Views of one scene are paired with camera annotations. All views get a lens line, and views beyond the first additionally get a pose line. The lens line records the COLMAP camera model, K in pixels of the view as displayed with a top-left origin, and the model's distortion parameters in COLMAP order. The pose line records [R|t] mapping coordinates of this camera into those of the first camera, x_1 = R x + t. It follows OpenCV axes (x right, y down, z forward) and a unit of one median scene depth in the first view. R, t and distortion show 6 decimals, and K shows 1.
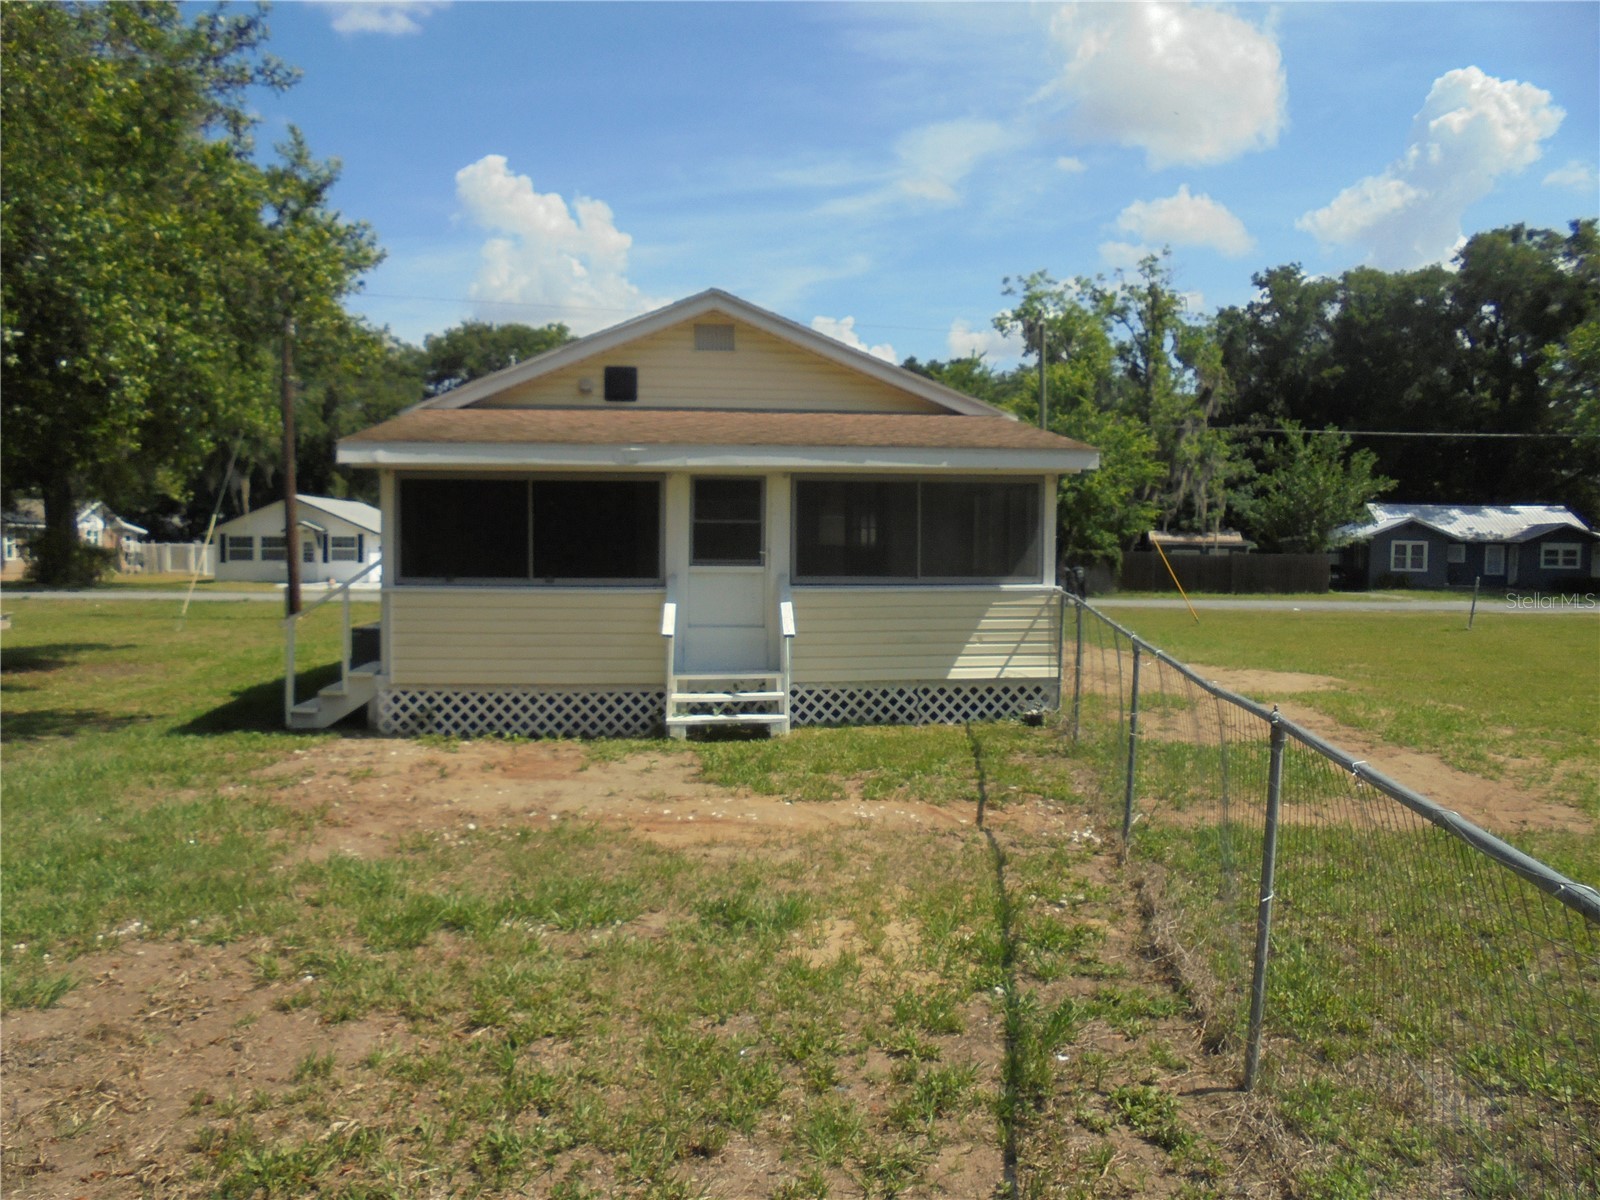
lens RADIAL K [[1240.5, 0, 811.9], [0, 1240.5, 595.0], [0, 0, 1]] dist [-0.146055, 0.151782]
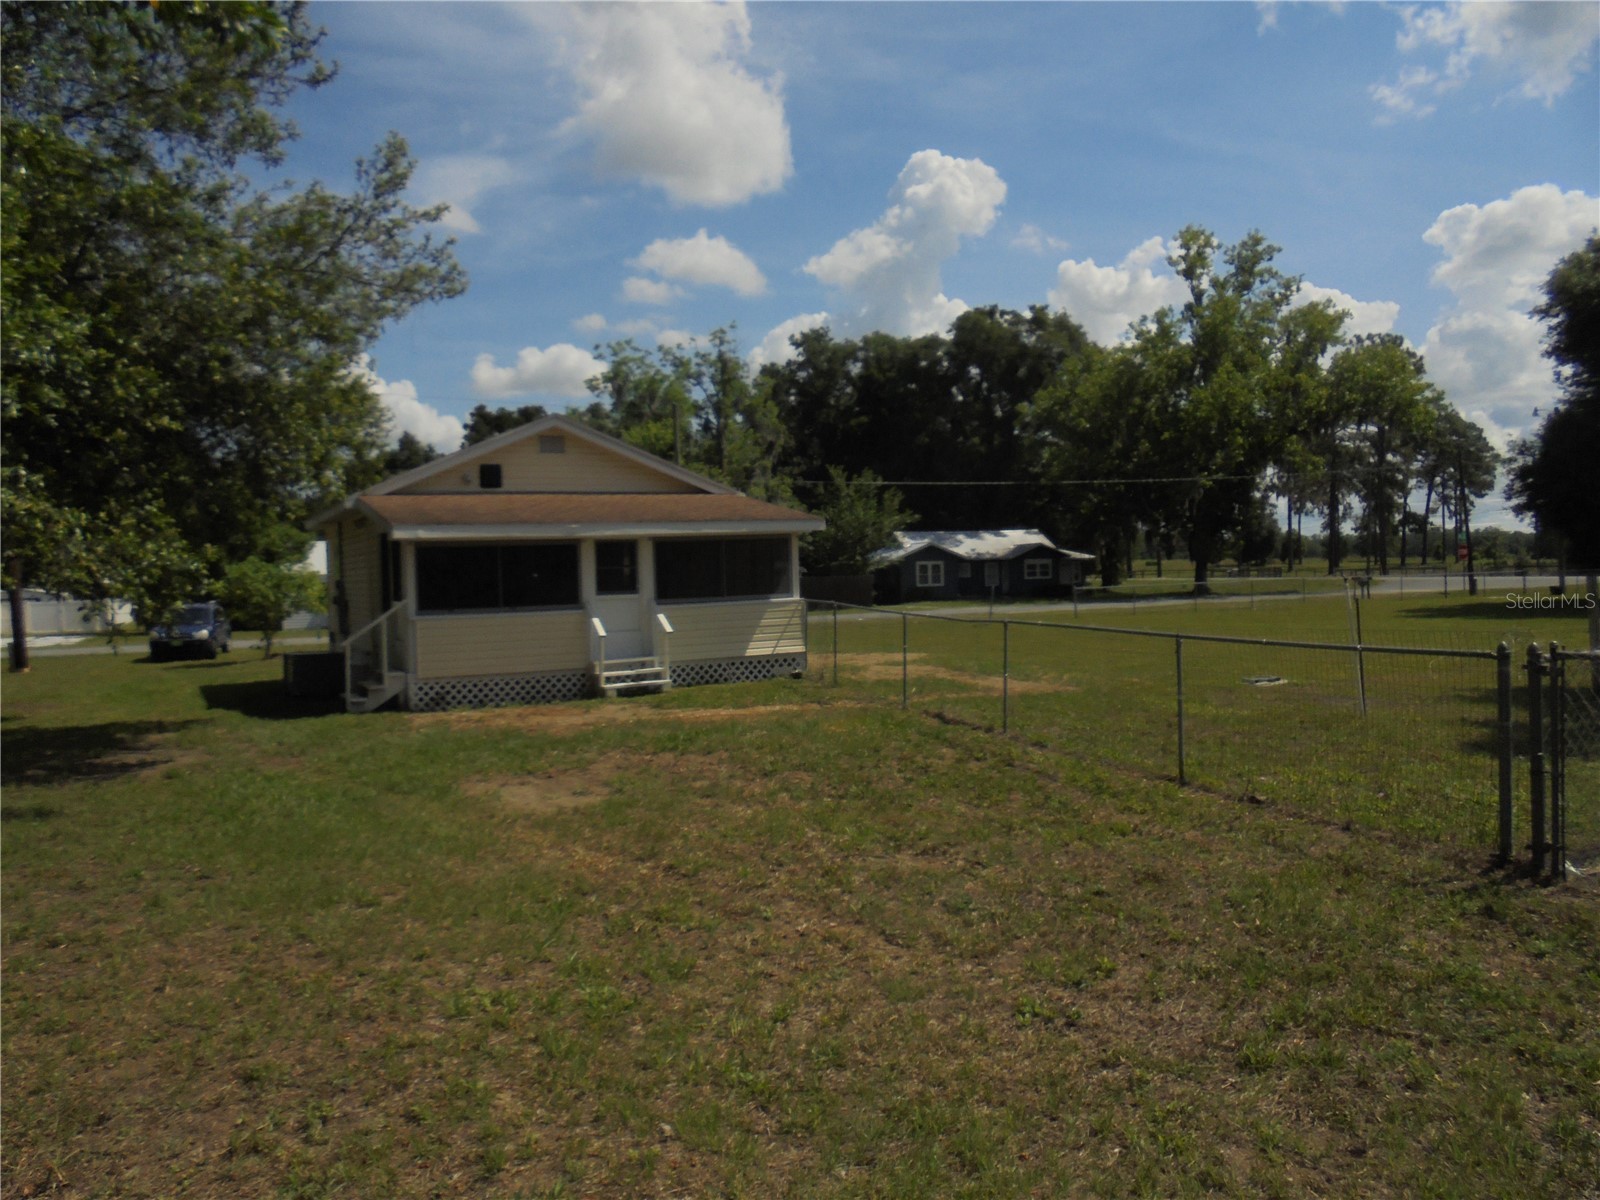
lens RADIAL K [[1240.5, 0, 811.9], [0, 1240.5, 595.0], [0, 0, 1]] dist [-0.146055, 0.151782]
pose [[0.927100, -0.041557, 0.372503, -0.091835], [0.051037, 0.998575, -0.015622, 0.003096], [-0.371323, 0.033495, 0.927899, -0.131790]]
